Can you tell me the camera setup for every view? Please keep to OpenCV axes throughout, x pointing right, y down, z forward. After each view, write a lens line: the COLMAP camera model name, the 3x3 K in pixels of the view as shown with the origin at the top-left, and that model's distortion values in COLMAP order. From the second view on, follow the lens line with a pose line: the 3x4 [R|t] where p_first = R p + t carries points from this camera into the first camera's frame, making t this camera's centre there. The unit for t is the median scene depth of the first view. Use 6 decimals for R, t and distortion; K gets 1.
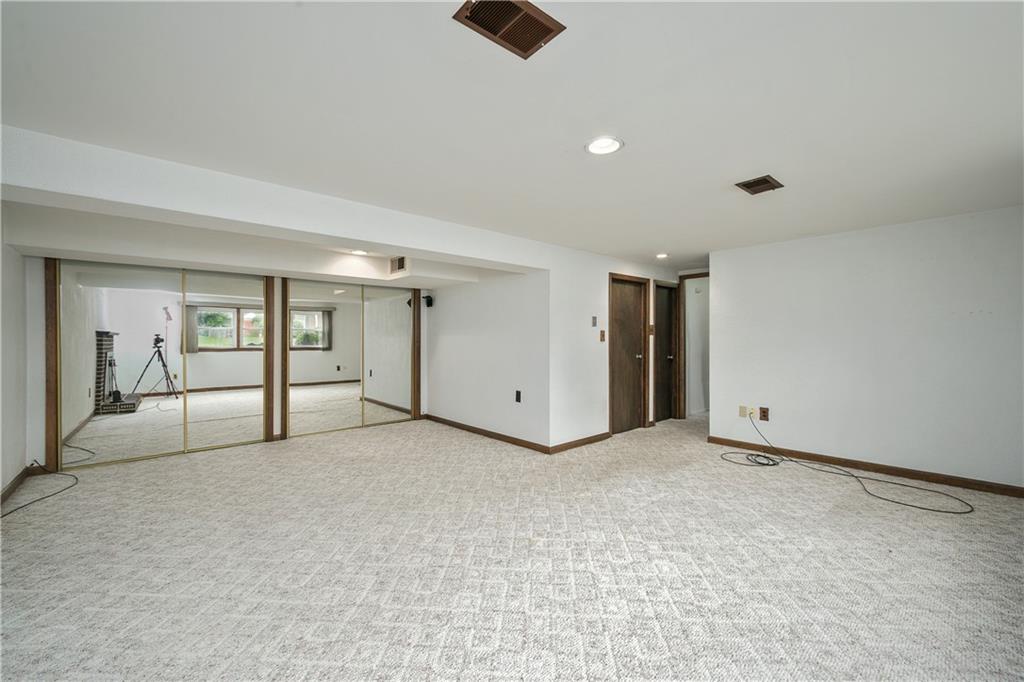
lens RADIAL K [[403.1, 0, 516.8], [0, 403.1, 347.8], [0, 0, 1]] dist [-0.000756, -0.000286]
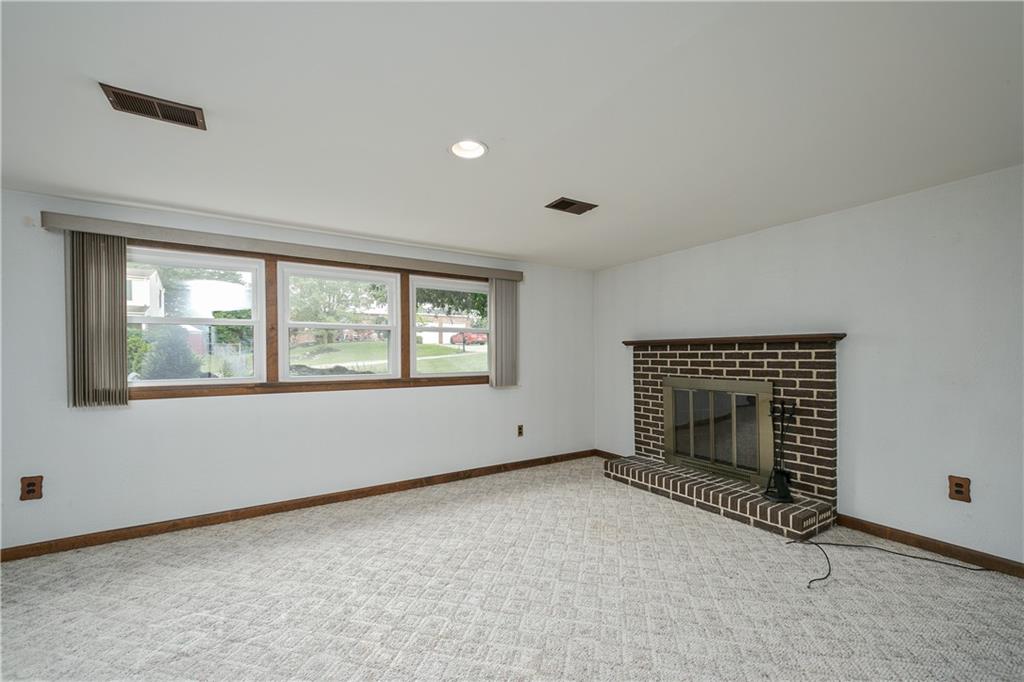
lens RADIAL K [[403.1, 0, 516.8], [0, 403.1, 347.8], [0, 0, 1]] dist [-0.000756, -0.000286]
pose [[-0.986393, 0.010361, 0.164075, -0.051656], [0.011408, 0.999920, 0.005442, -0.042370], [-0.164006, 0.007240, -0.986433, 1.940207]]
